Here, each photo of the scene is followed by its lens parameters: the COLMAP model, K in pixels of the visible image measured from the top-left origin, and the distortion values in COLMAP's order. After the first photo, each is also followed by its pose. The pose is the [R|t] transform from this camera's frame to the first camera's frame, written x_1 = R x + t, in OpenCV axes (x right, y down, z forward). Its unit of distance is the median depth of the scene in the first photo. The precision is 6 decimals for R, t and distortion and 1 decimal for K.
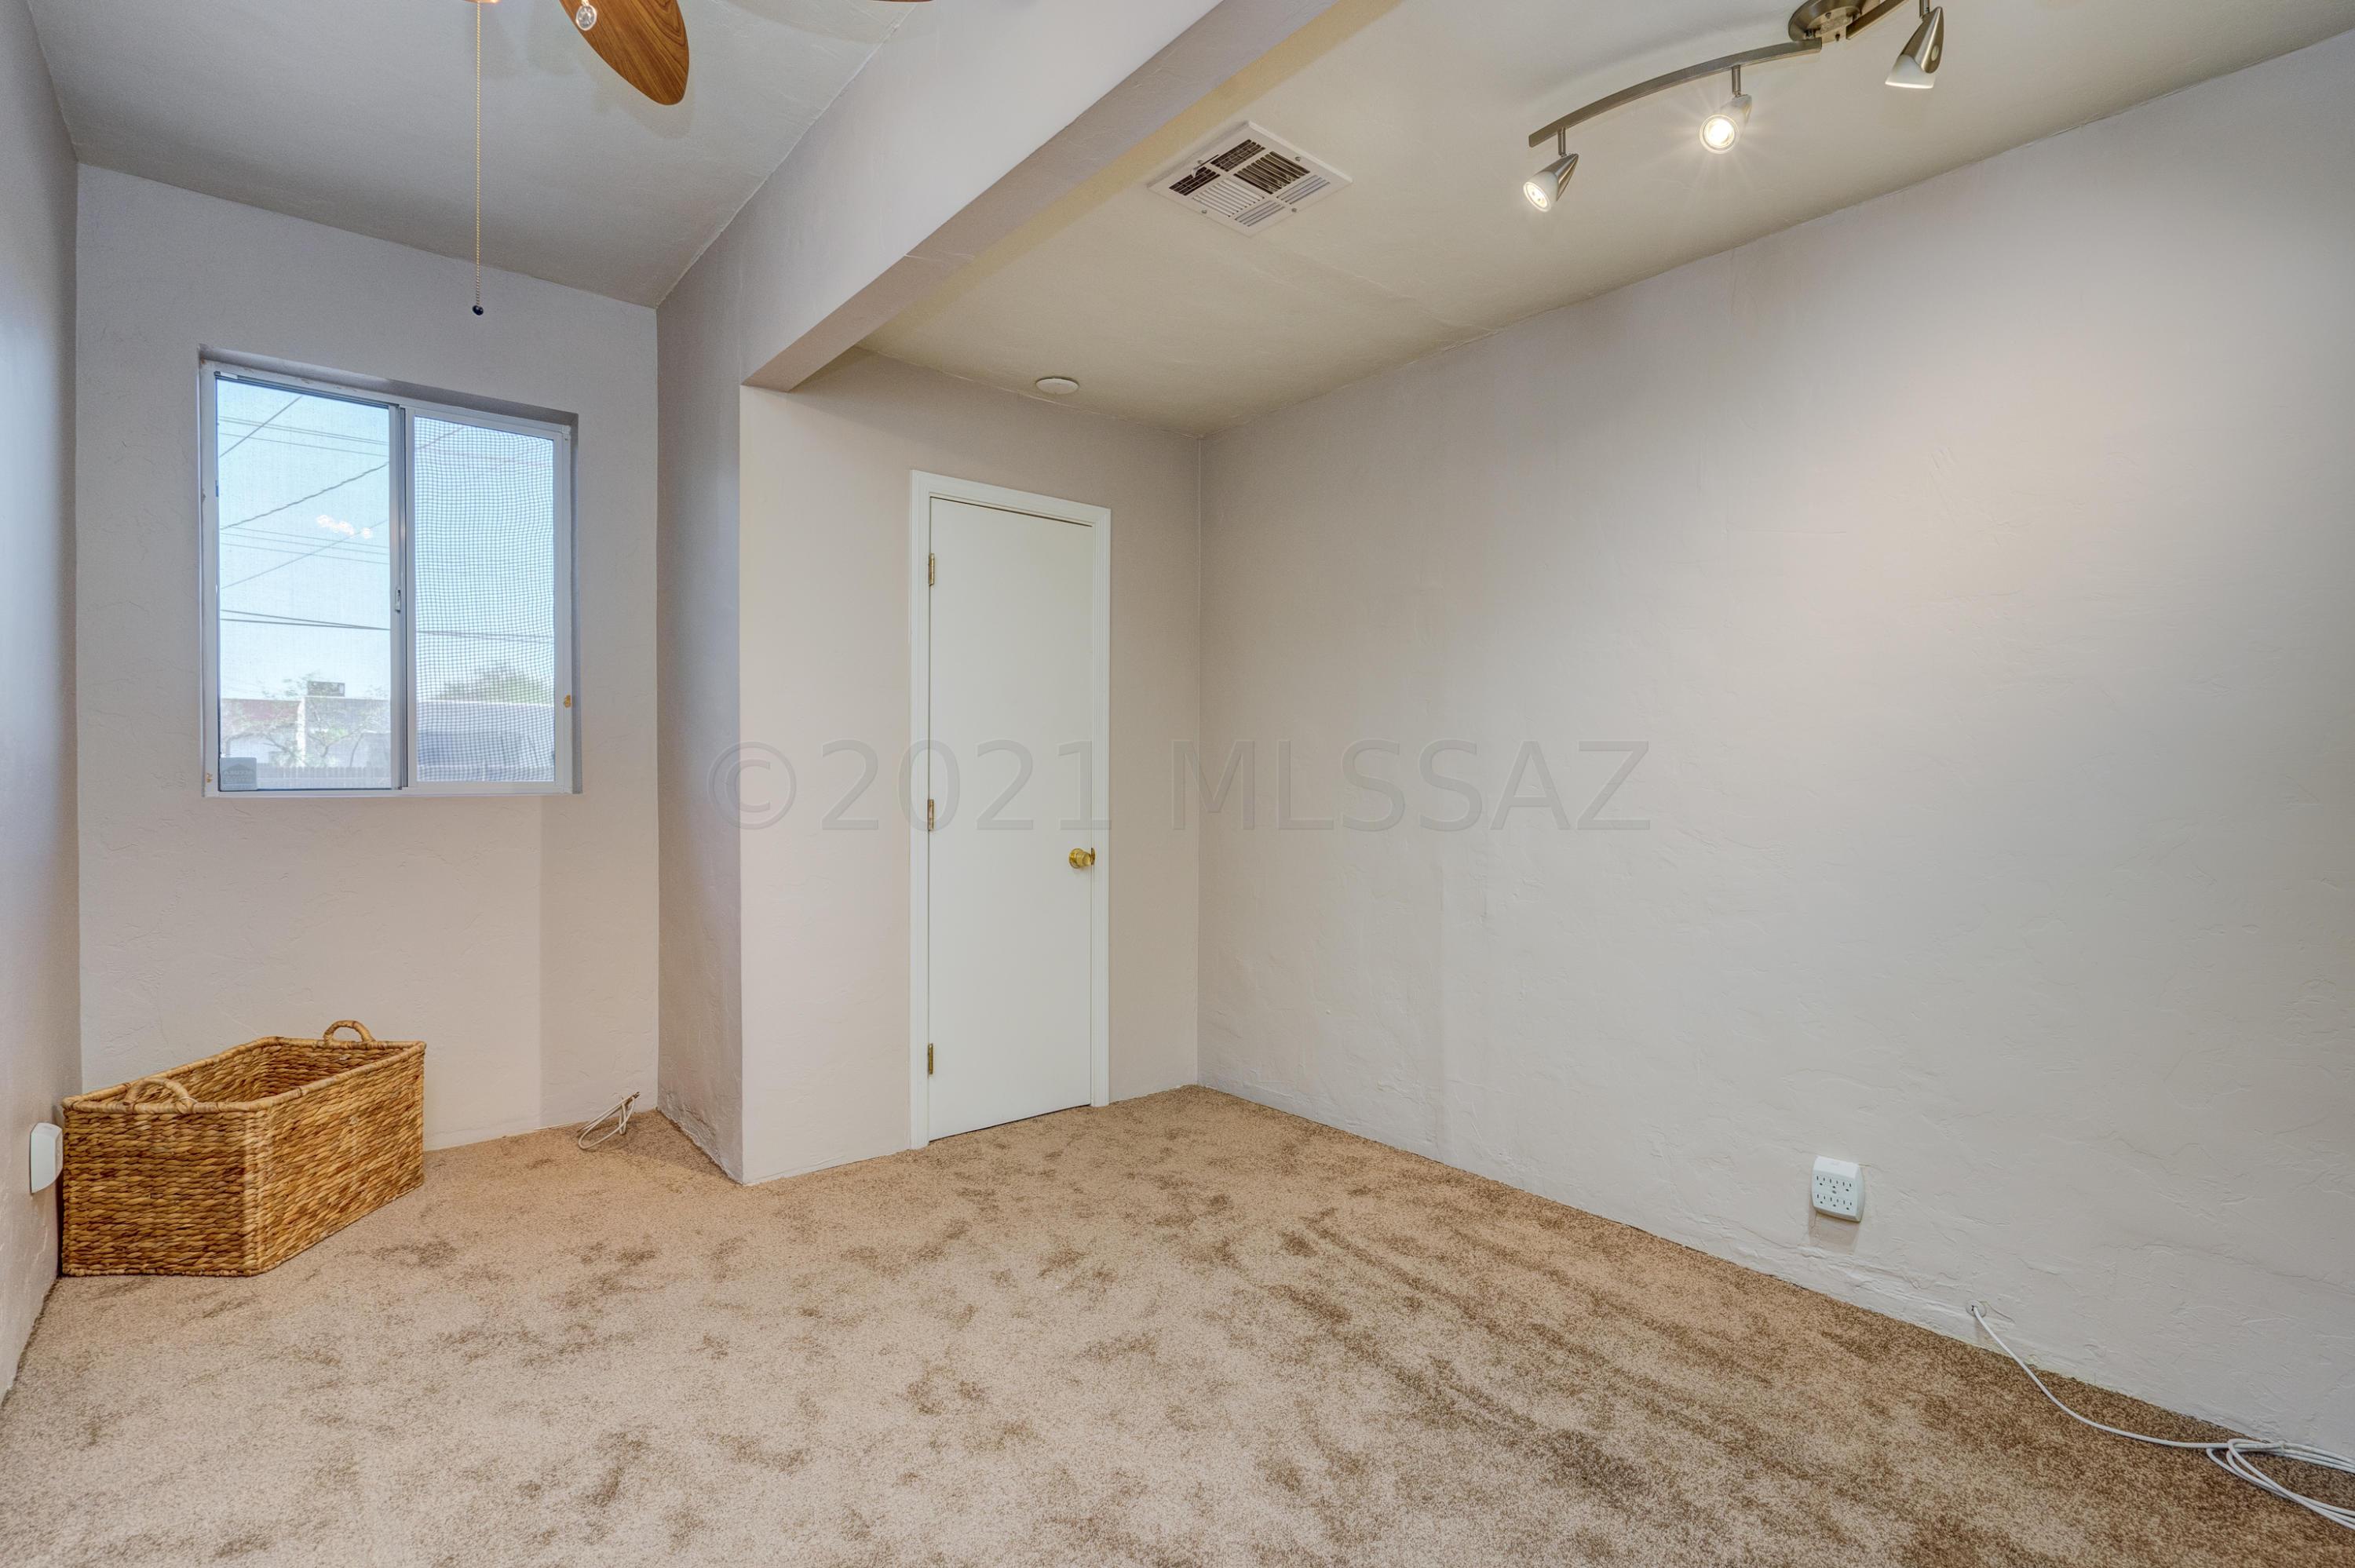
lens RADIAL K [[1102.3, 0, 1194.8], [0, 1102.3, 778.4], [0, 0, 1]] dist [-0.004685, 0.002596]
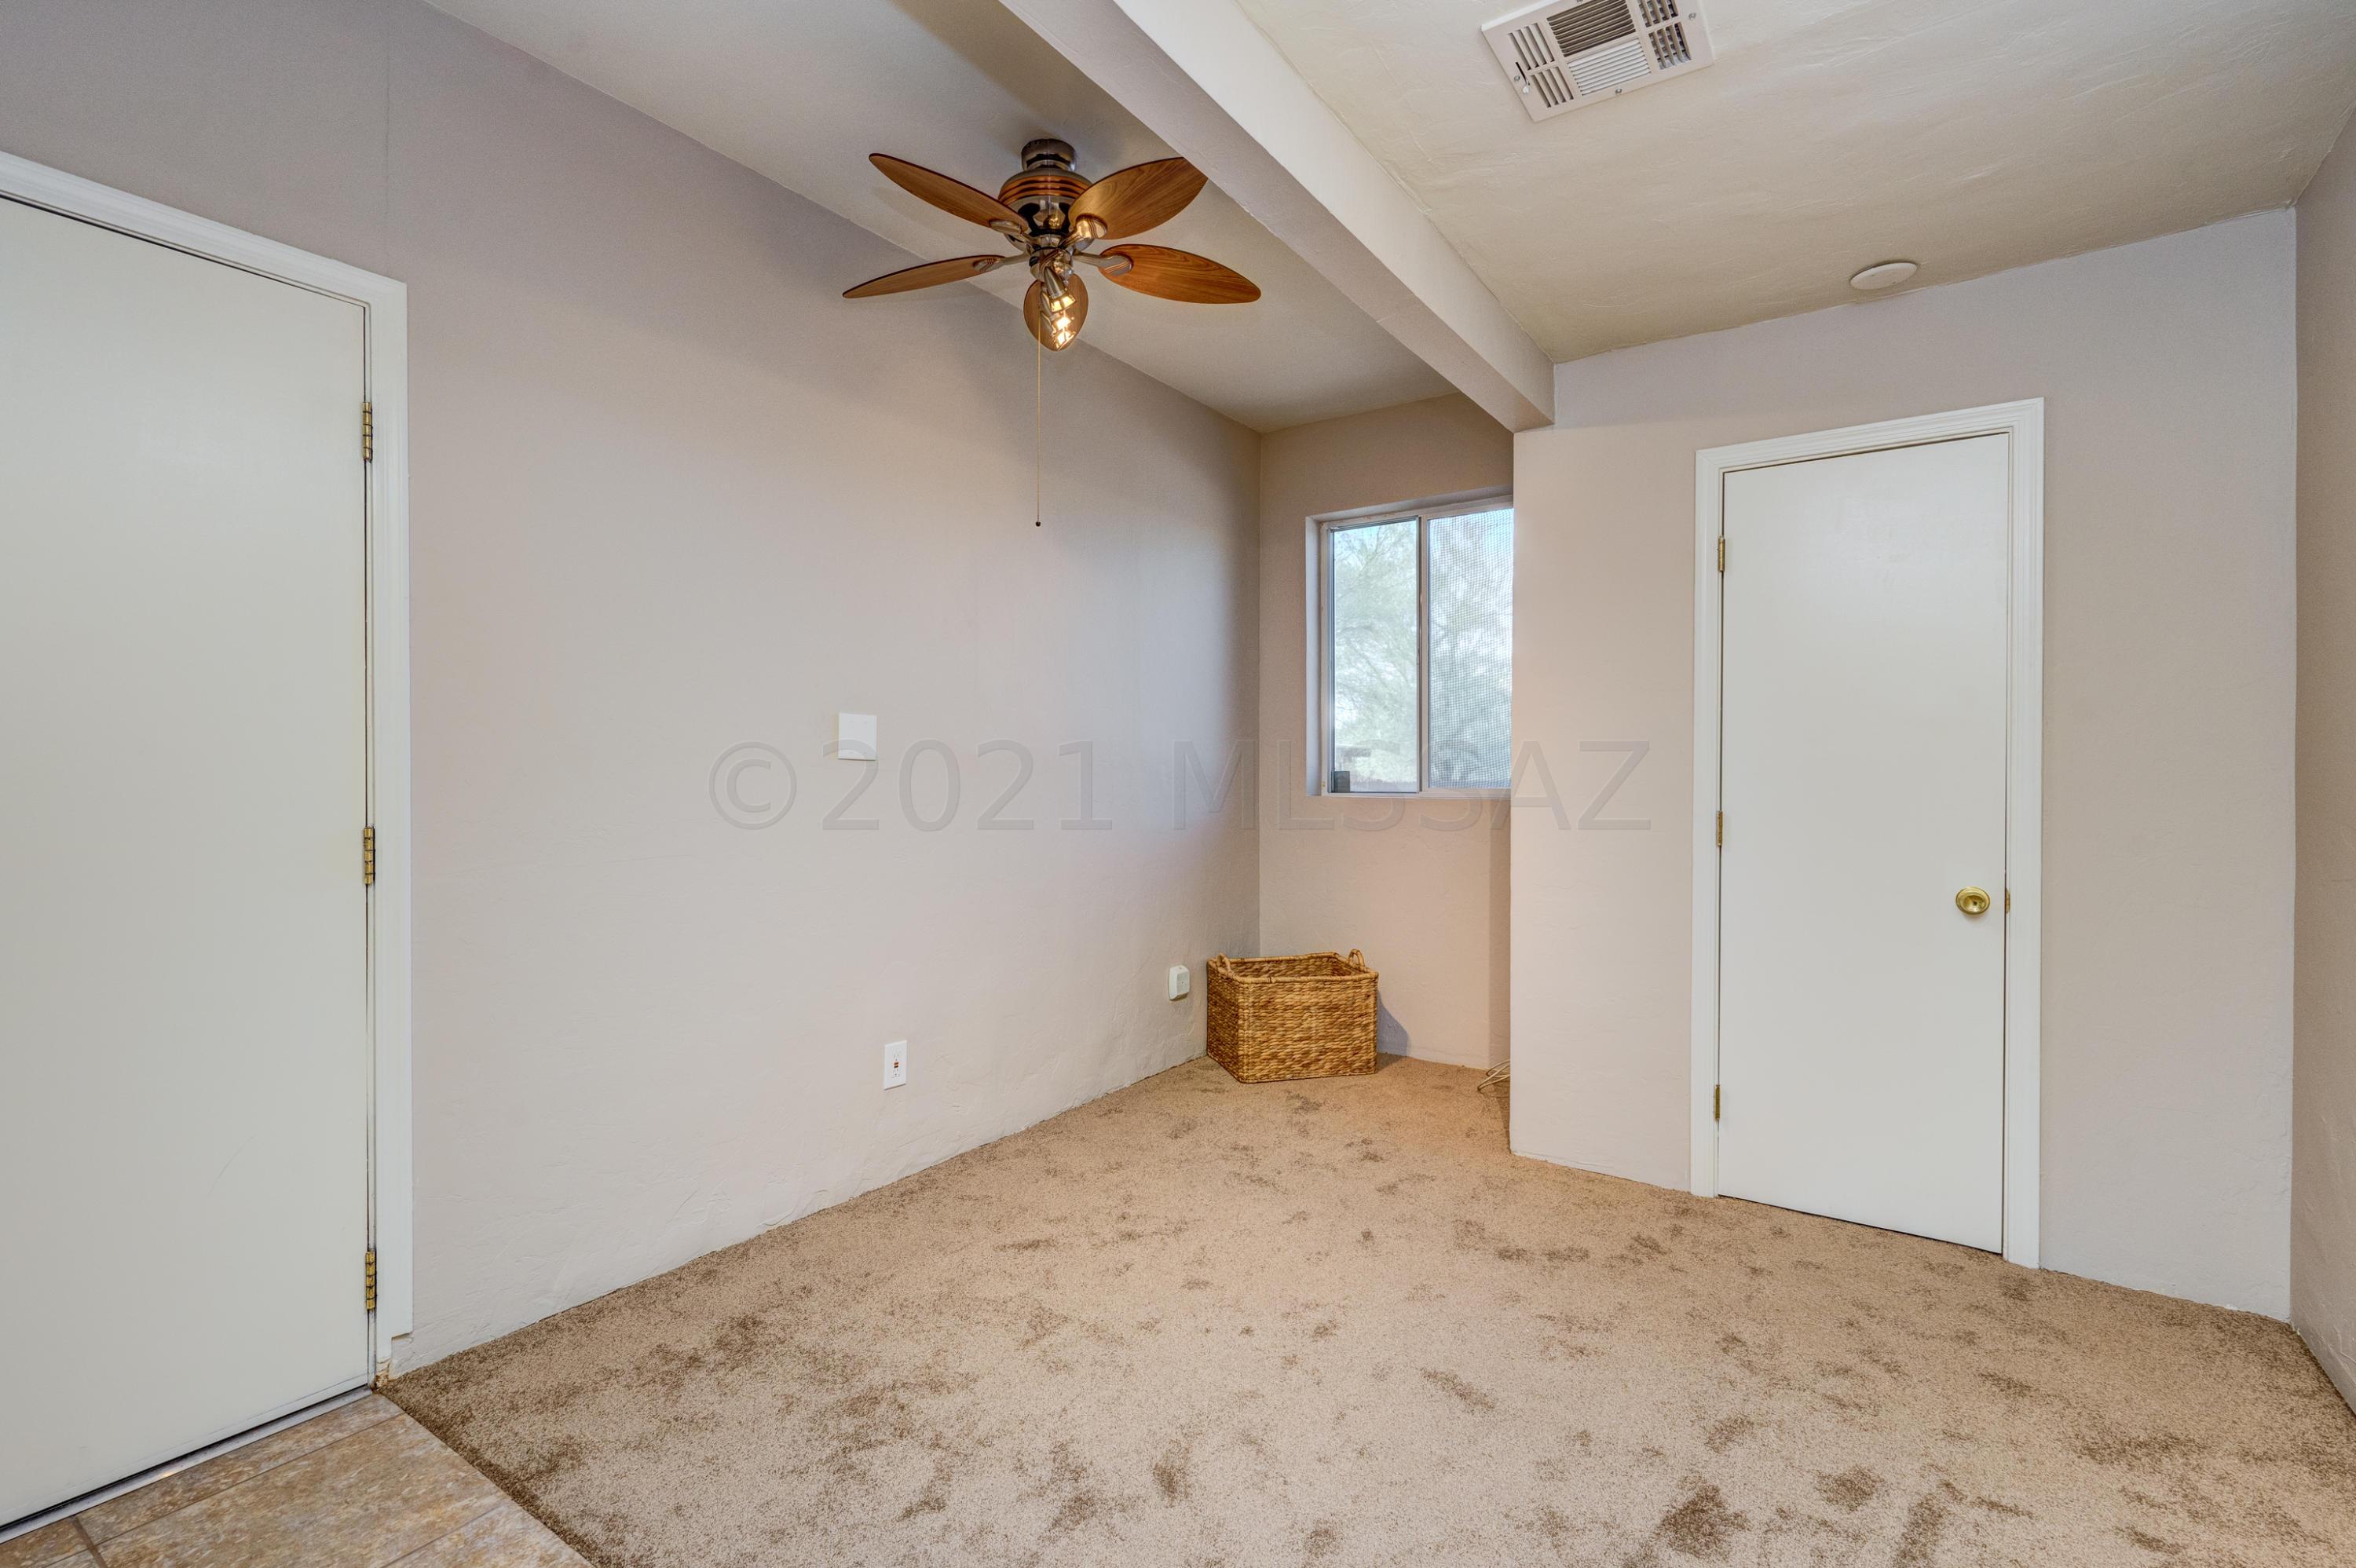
lens RADIAL K [[1102.8, 0, 1164.1], [0, 1102.8, 785.3], [0, 0, 1]] dist [-0.004685, 0.002596]
pose [[0.222730, 0.003747, -0.974873, 0.677209], [-0.008816, 0.999959, 0.001829, -0.000536], [0.974840, 0.008187, 0.222754, 0.461082]]
